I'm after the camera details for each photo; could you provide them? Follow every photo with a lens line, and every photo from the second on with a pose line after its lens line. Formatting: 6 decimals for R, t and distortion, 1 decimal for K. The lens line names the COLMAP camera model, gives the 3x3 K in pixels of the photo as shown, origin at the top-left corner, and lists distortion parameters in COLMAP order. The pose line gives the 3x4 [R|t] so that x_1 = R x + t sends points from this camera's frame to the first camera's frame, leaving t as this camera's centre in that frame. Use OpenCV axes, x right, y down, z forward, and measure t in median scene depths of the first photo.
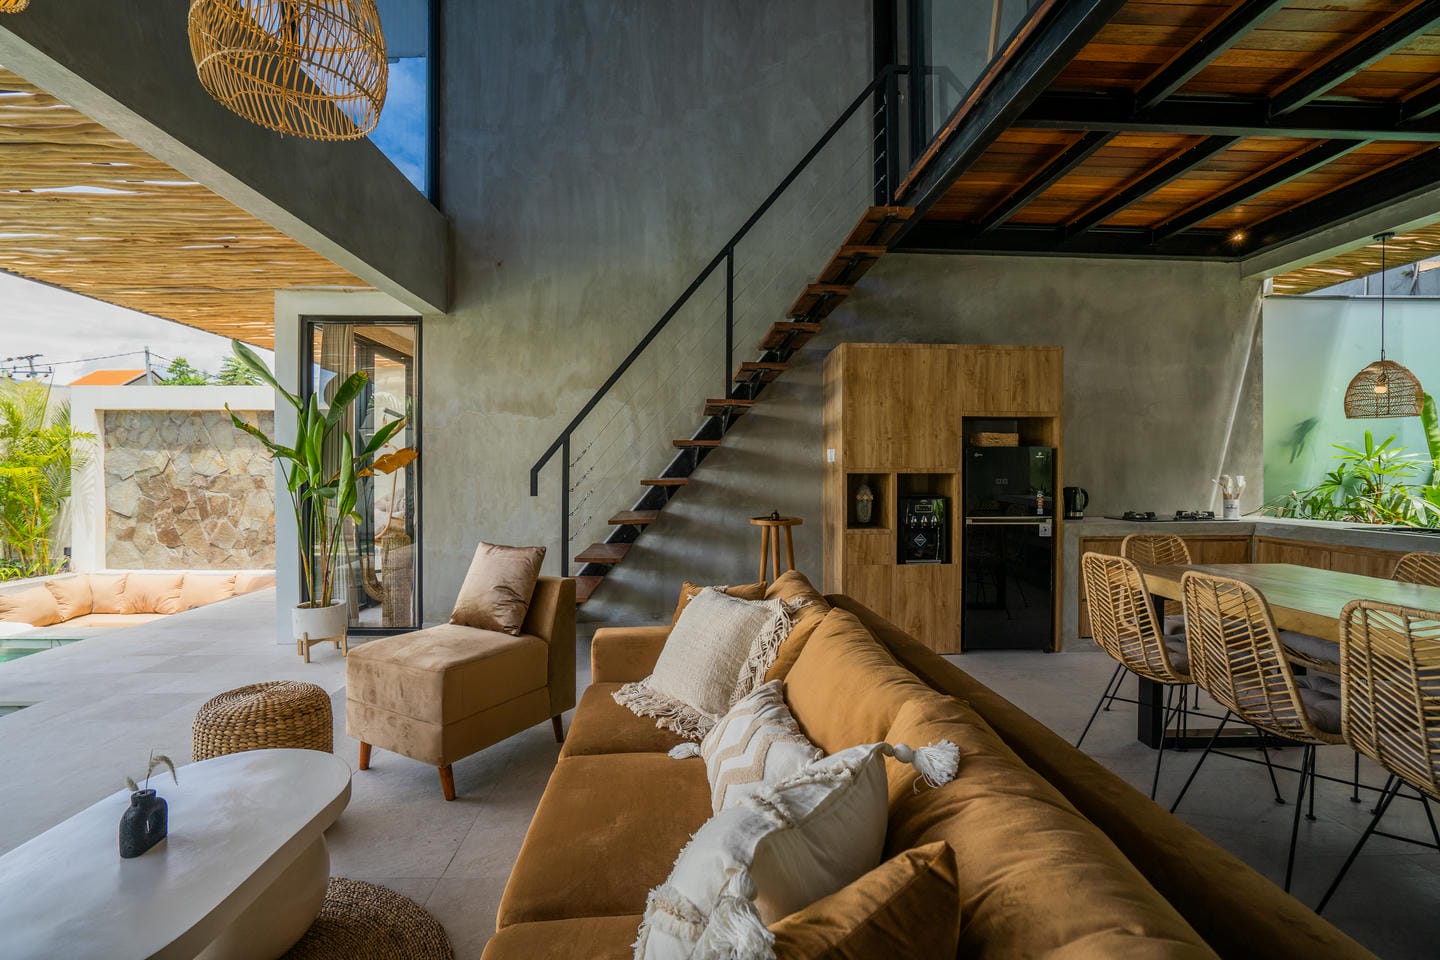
lens RADIAL K [[662.6, 0, 715.5], [0, 662.6, 480.3], [0, 0, 1]] dist [-0.051351, 0.017231]
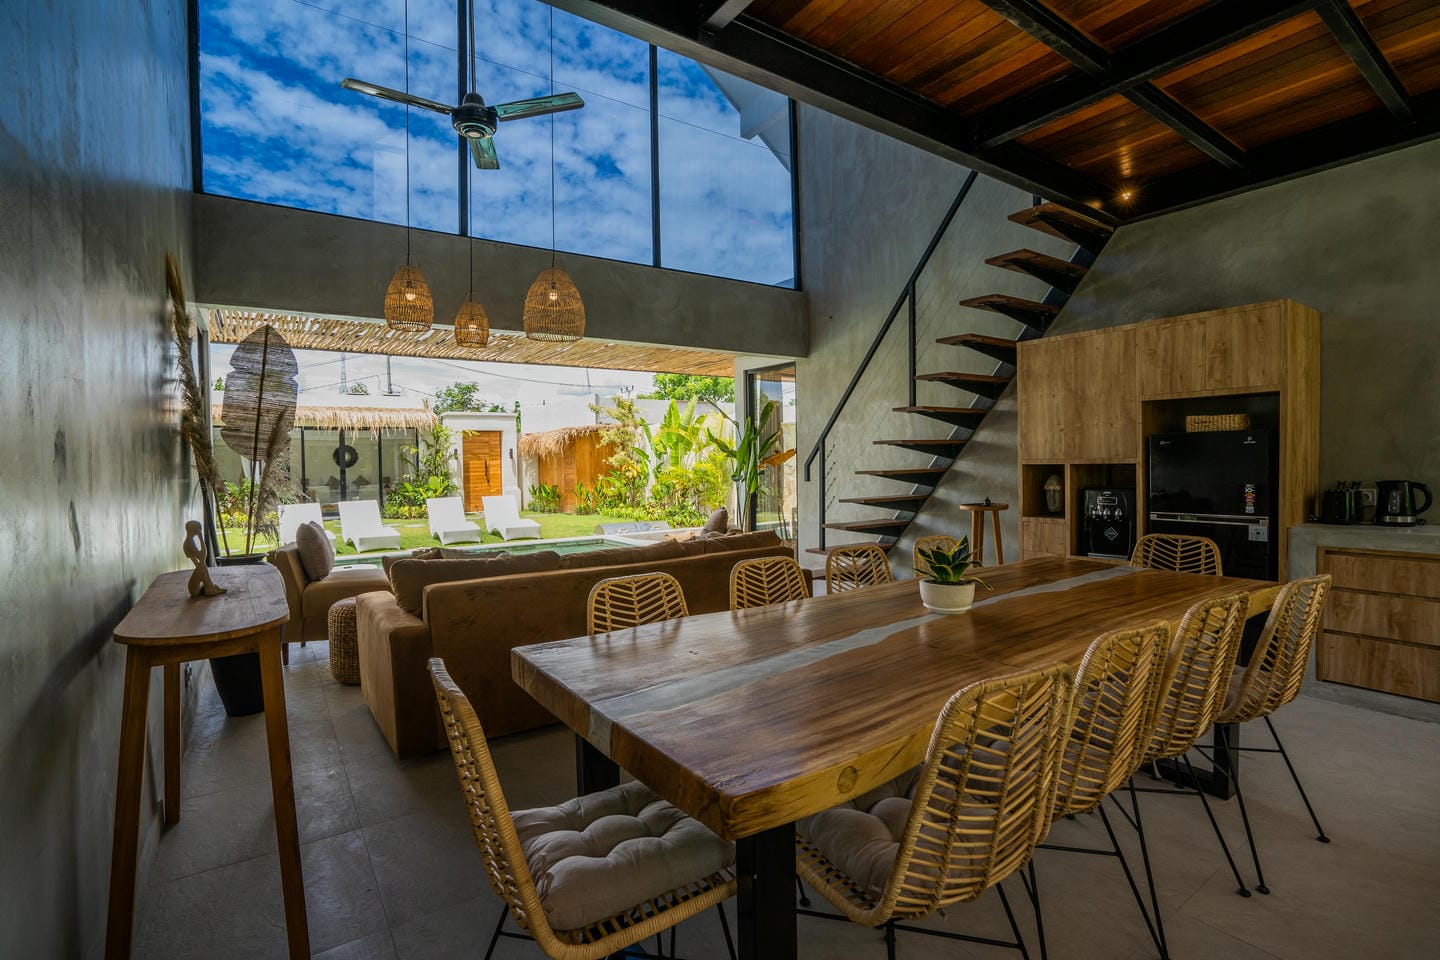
lens RADIAL K [[662.6, 0, 719.1], [0, 662.6, 486.8], [0, 0, 1]] dist [-0.051351, 0.017231]
pose [[0.547501, 0.020838, -0.836546, 0.806898], [0.008881, 0.999489, 0.030710, -0.011372], [0.836758, -0.024243, 0.547036, 0.010546]]
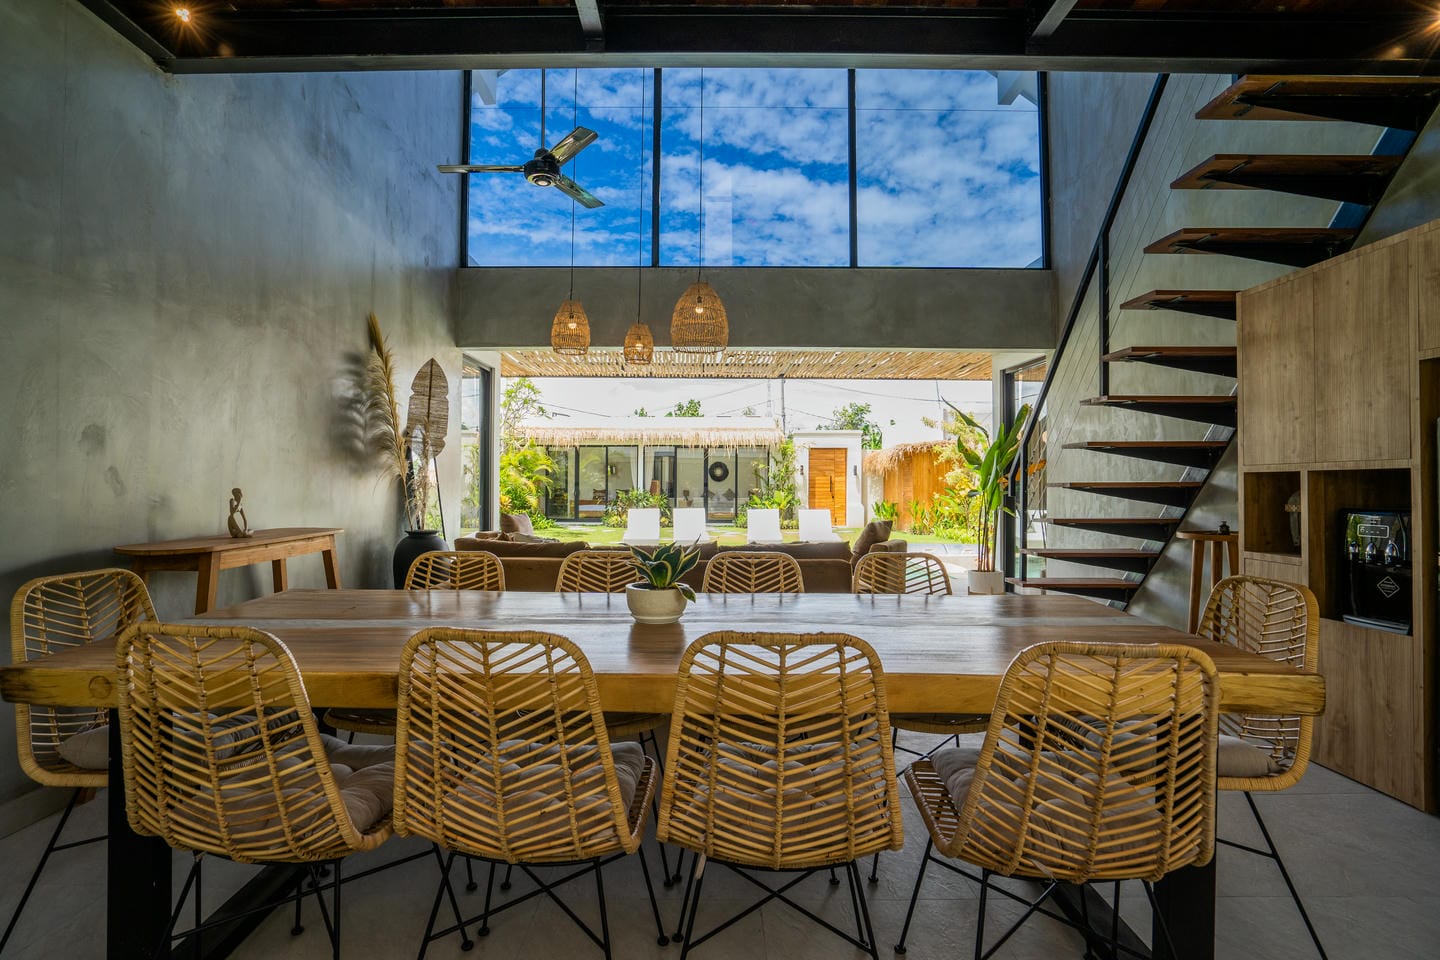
lens RADIAL K [[662.6, 0, 713.0], [0, 662.6, 476.4], [0, 0, 1]] dist [-0.051351, 0.017231]
pose [[-0.034062, -0.014880, -0.999309, 0.901010], [-0.018187, 0.999733, -0.014267, 0.013401], [0.999254, 0.017688, -0.034324, 0.446790]]
